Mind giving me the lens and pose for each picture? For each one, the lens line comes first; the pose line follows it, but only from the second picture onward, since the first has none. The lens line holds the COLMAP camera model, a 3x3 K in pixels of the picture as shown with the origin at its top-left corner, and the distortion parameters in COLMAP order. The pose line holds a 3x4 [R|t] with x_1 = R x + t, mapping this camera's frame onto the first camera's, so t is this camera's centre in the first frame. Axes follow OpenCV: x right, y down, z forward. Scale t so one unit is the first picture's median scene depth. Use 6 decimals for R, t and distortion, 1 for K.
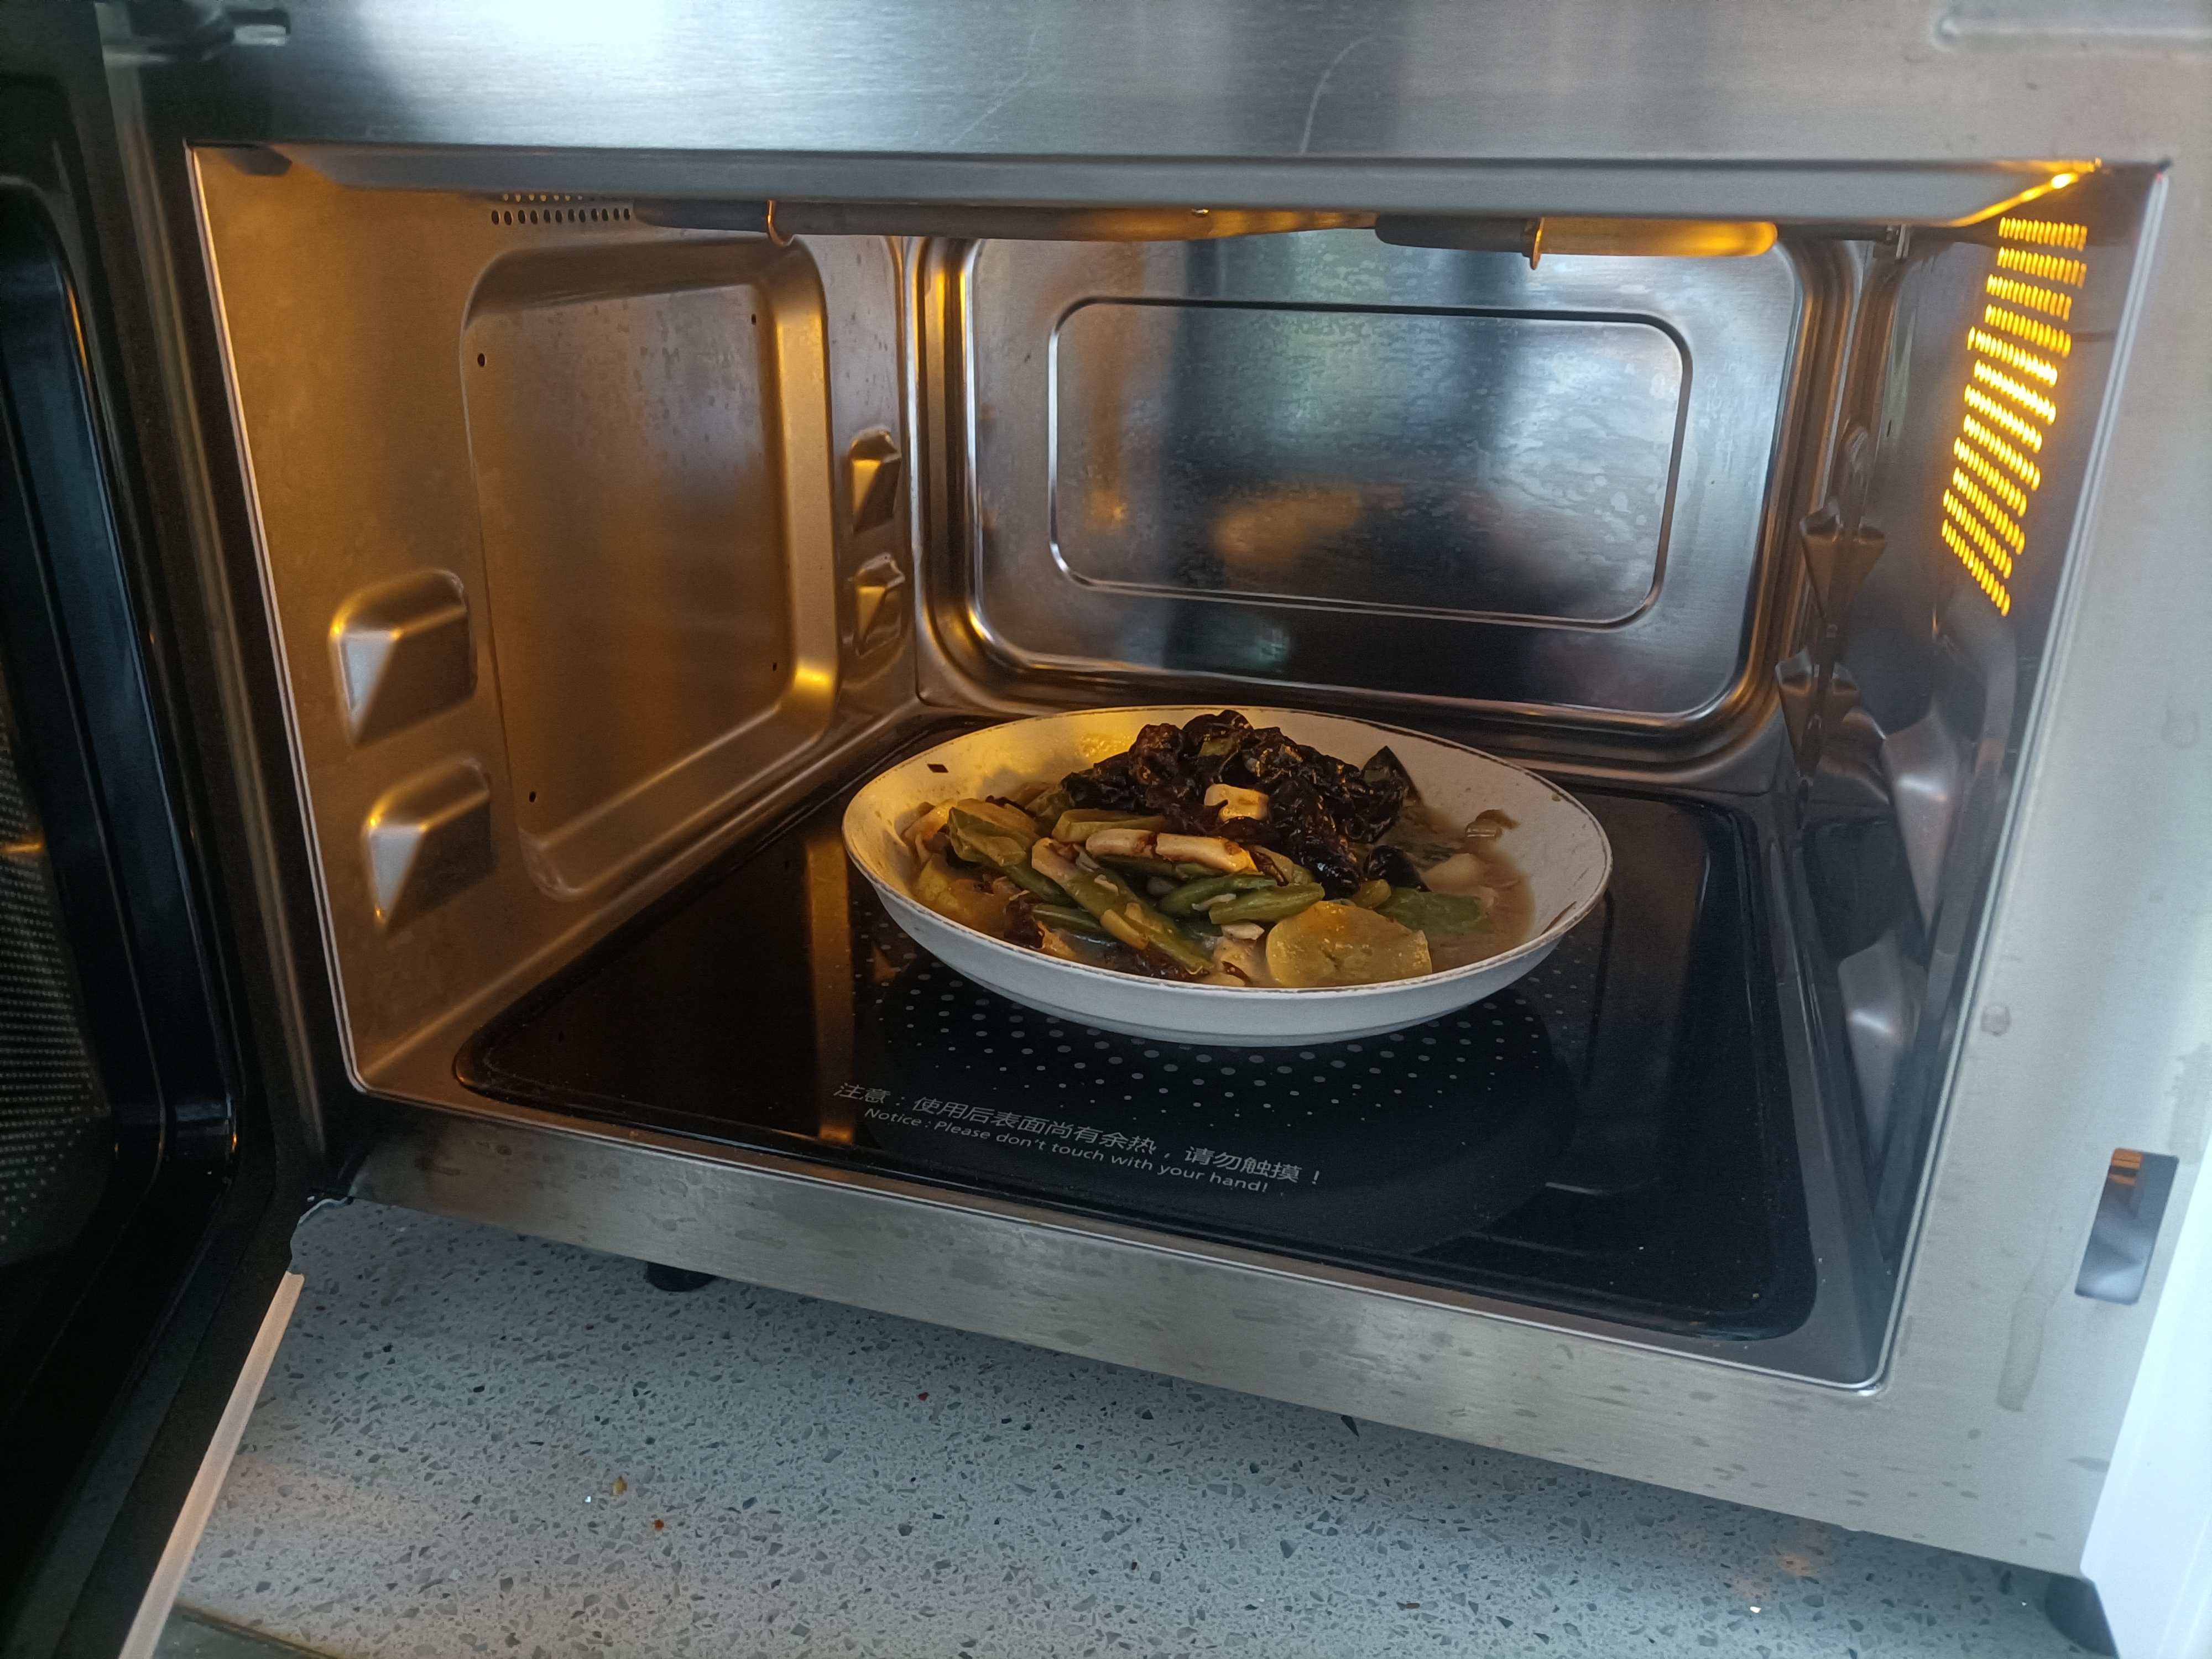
lens RADIAL K [[1631.8, 0, 1106.0], [0, 1631.8, 829.5], [0, 0, 1]] dist [-0.045280, -0.002549]
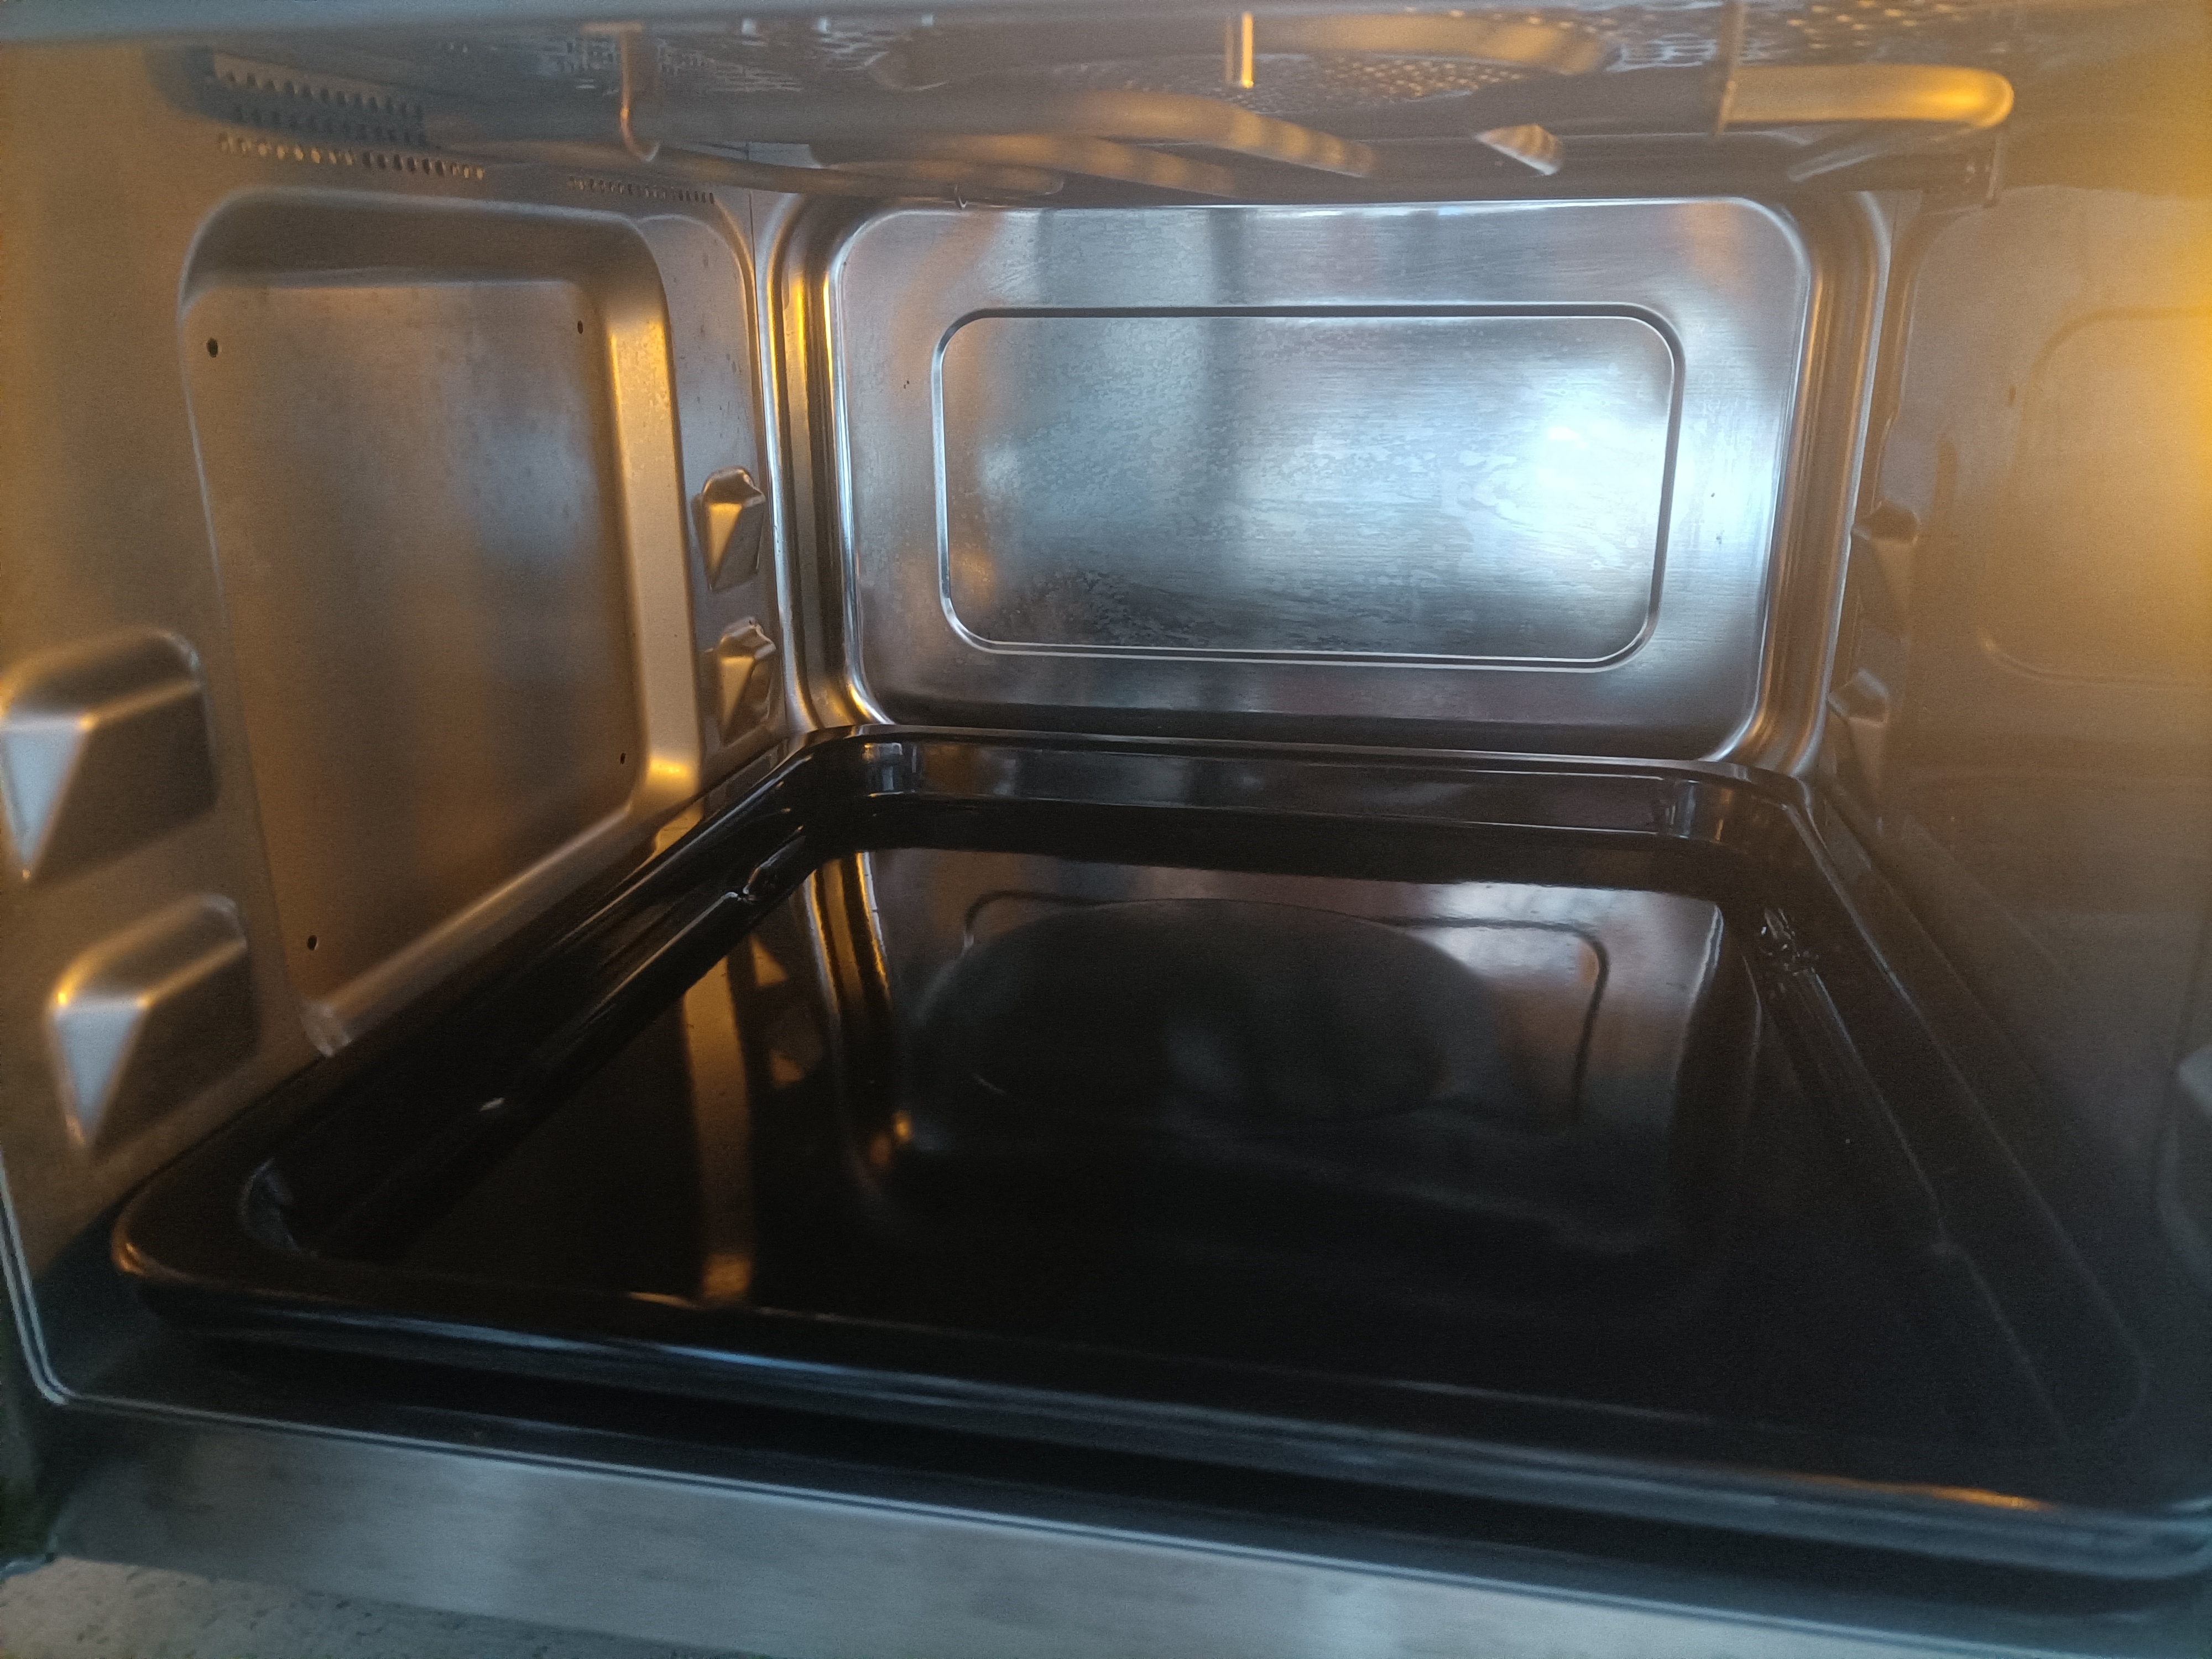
lens RADIAL K [[1666.1, 0, 1106.0], [0, 1666.1, 829.5], [0, 0, 1]] dist [0.005194, -0.026749]
pose [[0.993647, -0.052488, 0.099555, -0.053024], [0.057573, 0.997142, -0.048910, -0.010652], [-0.096704, 0.054331, 0.993829, 0.164840]]
